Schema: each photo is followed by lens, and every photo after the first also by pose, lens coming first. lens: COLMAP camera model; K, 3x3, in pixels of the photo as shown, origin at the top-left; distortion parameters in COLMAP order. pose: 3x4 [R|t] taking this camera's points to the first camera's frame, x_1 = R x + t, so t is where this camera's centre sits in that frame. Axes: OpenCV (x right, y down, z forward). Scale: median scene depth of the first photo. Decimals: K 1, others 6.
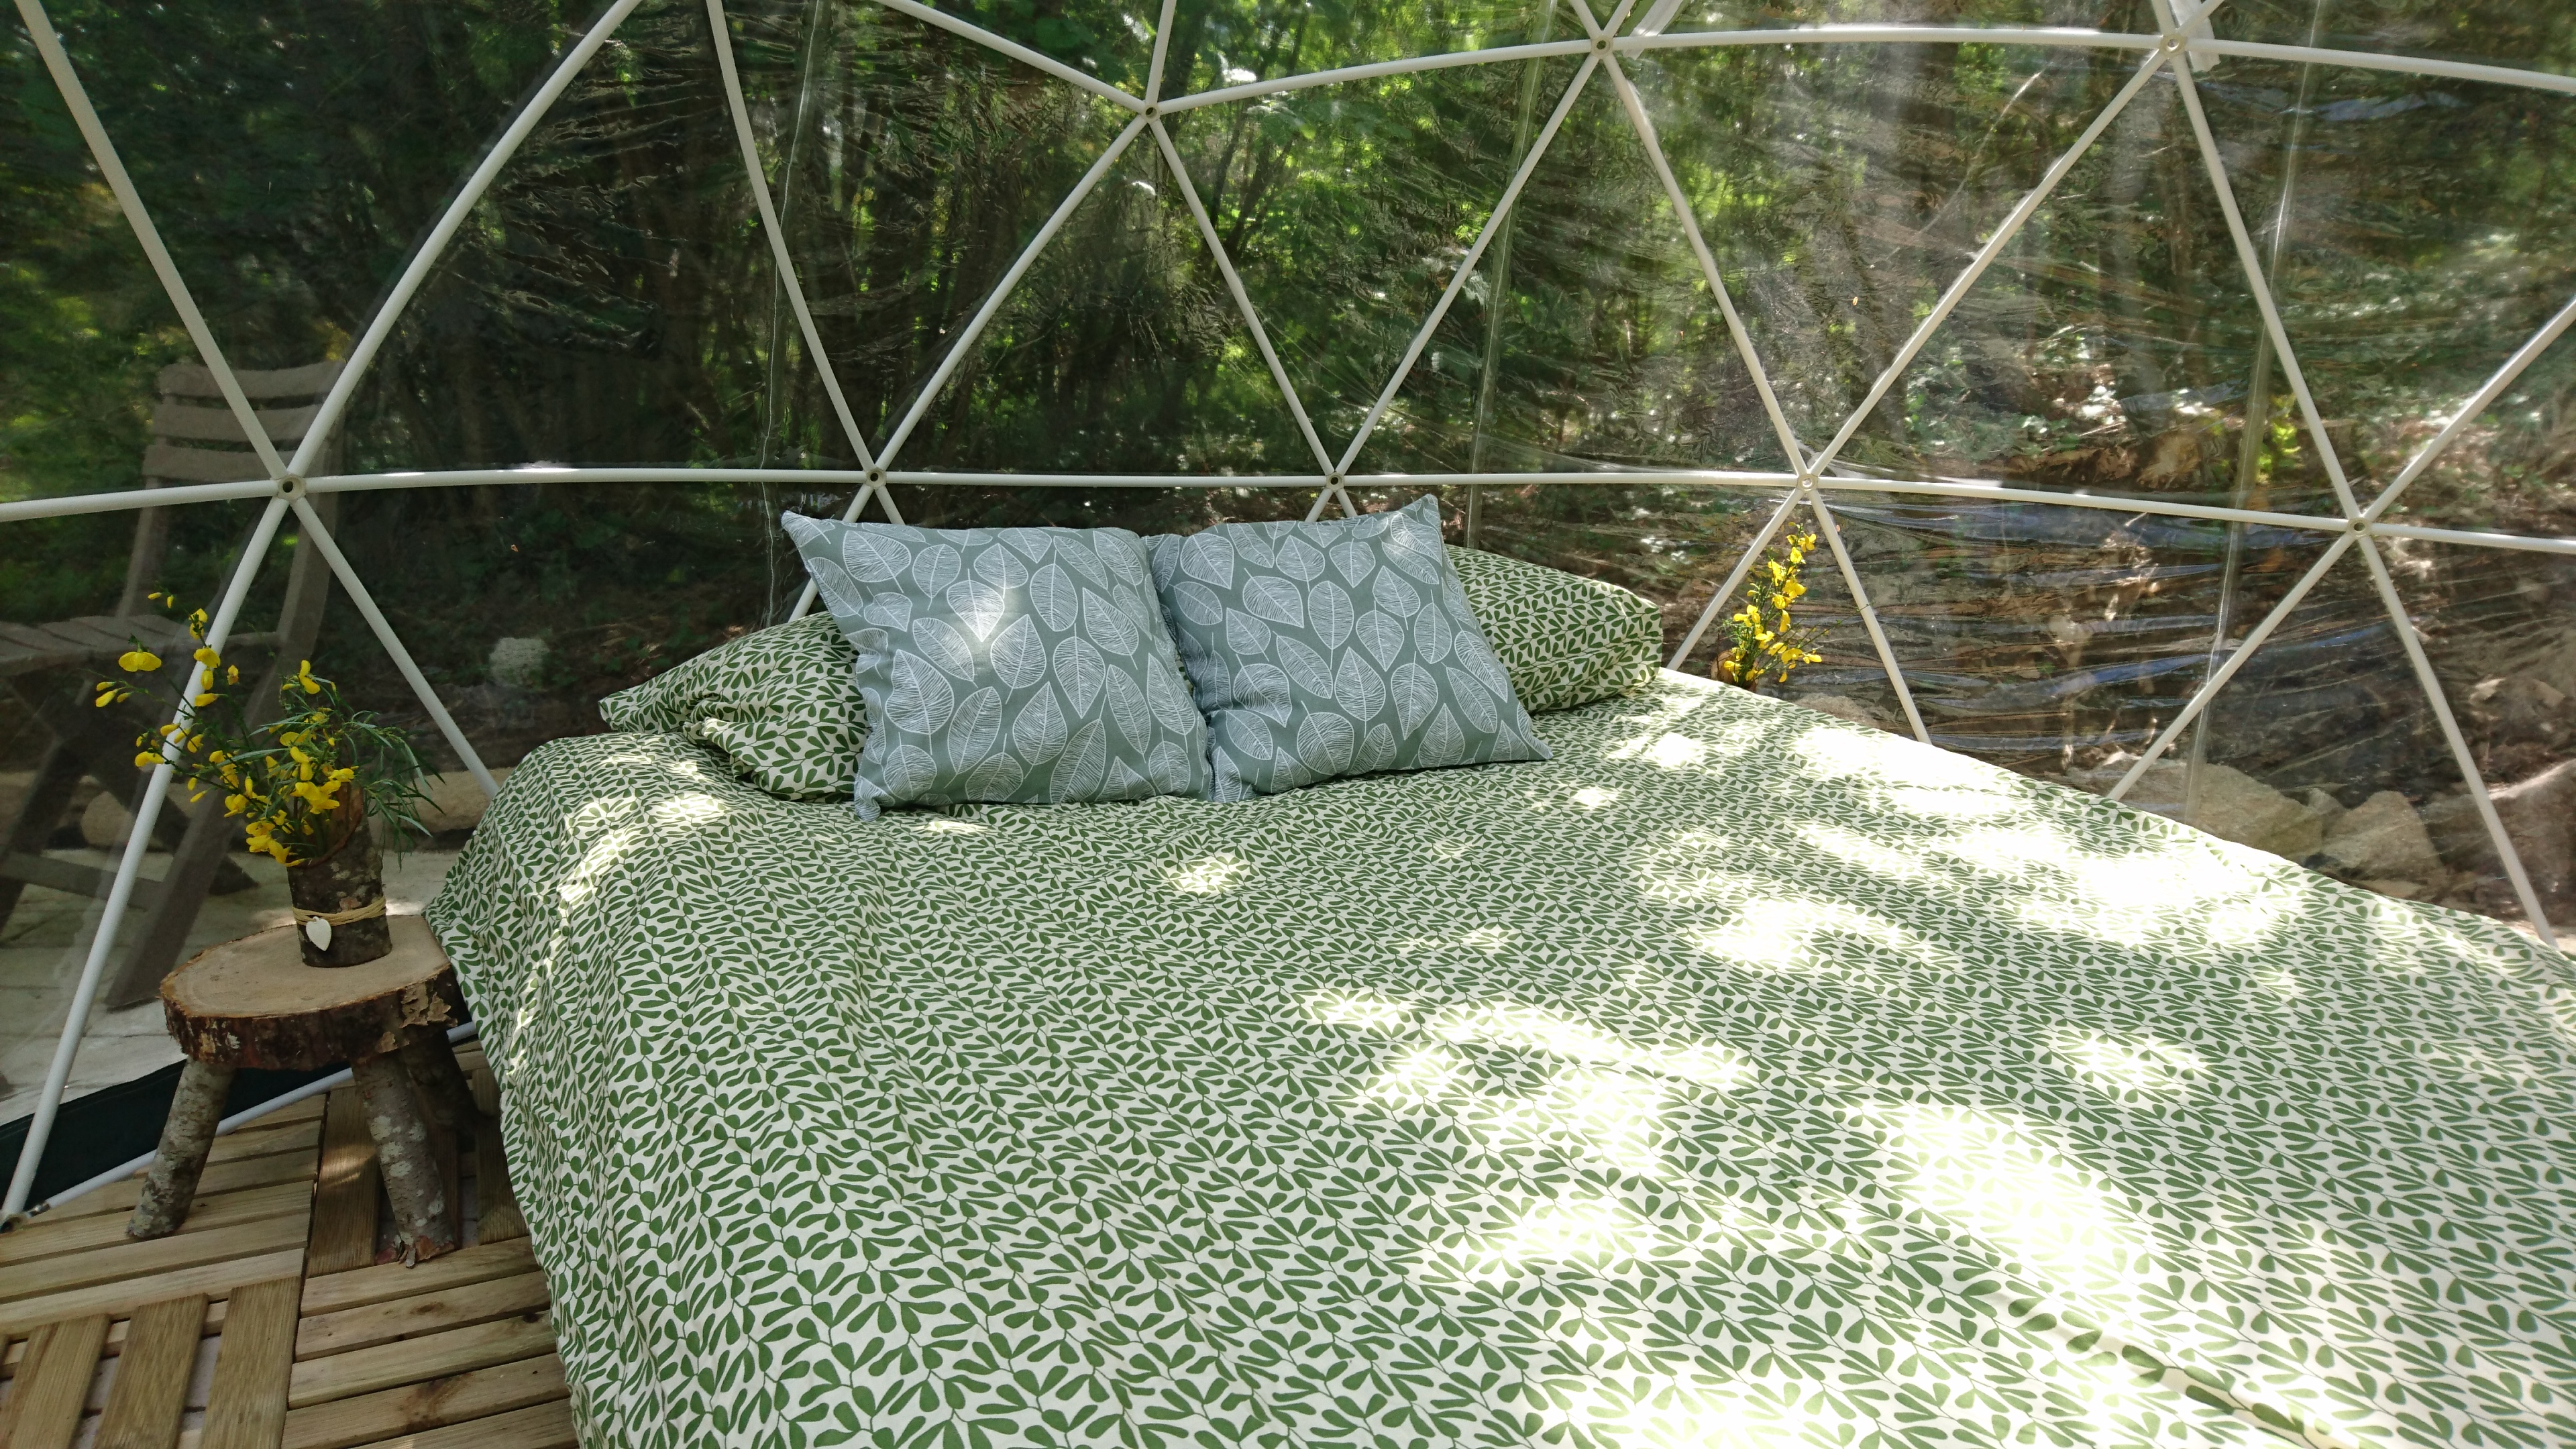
lens RADIAL K [[1665.6, 0, 1288.0], [0, 1665.6, 724.5], [0, 0, 1]] dist [0.120751, 0.000101]
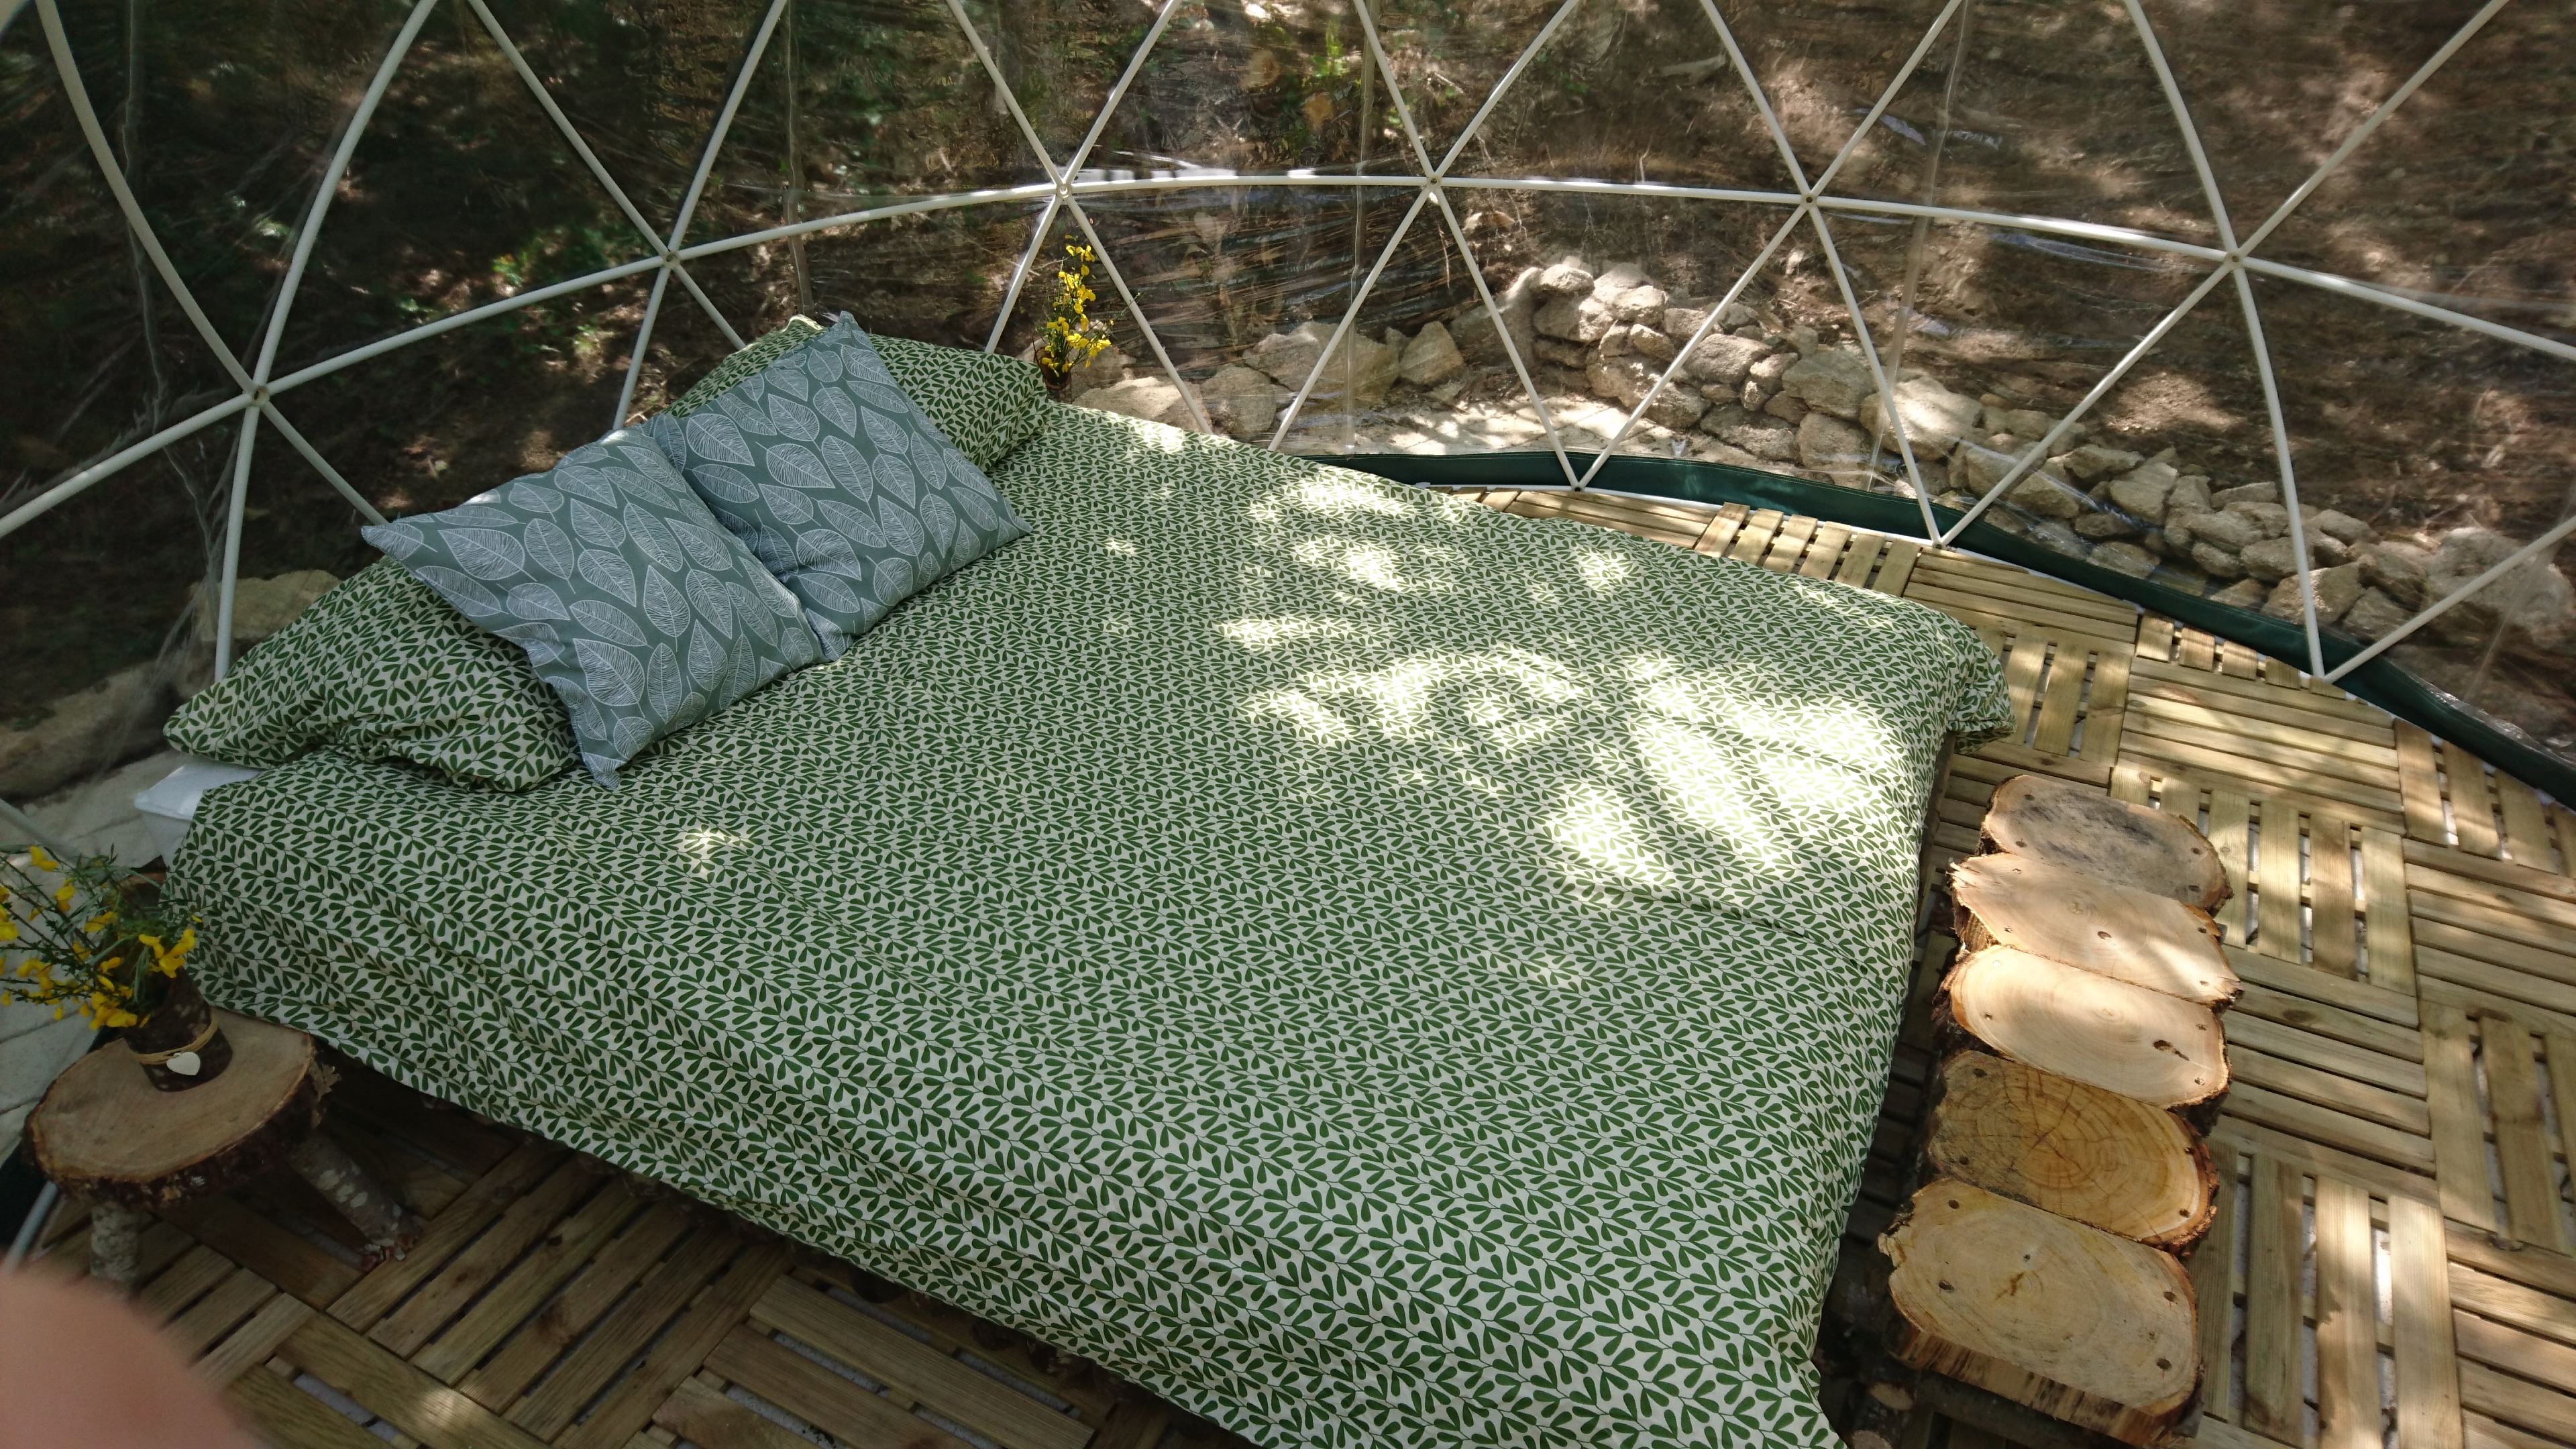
lens RADIAL K [[1665.6, 0, 1288.0], [0, 1665.6, 724.5], [0, 0, 1]] dist [0.120751, 0.000101]
pose [[0.811766, -0.326911, 0.483906, -0.375357], [0.139480, 0.913185, 0.382935, -0.327387], [-0.567081, -0.243359, 0.786890, -0.173550]]
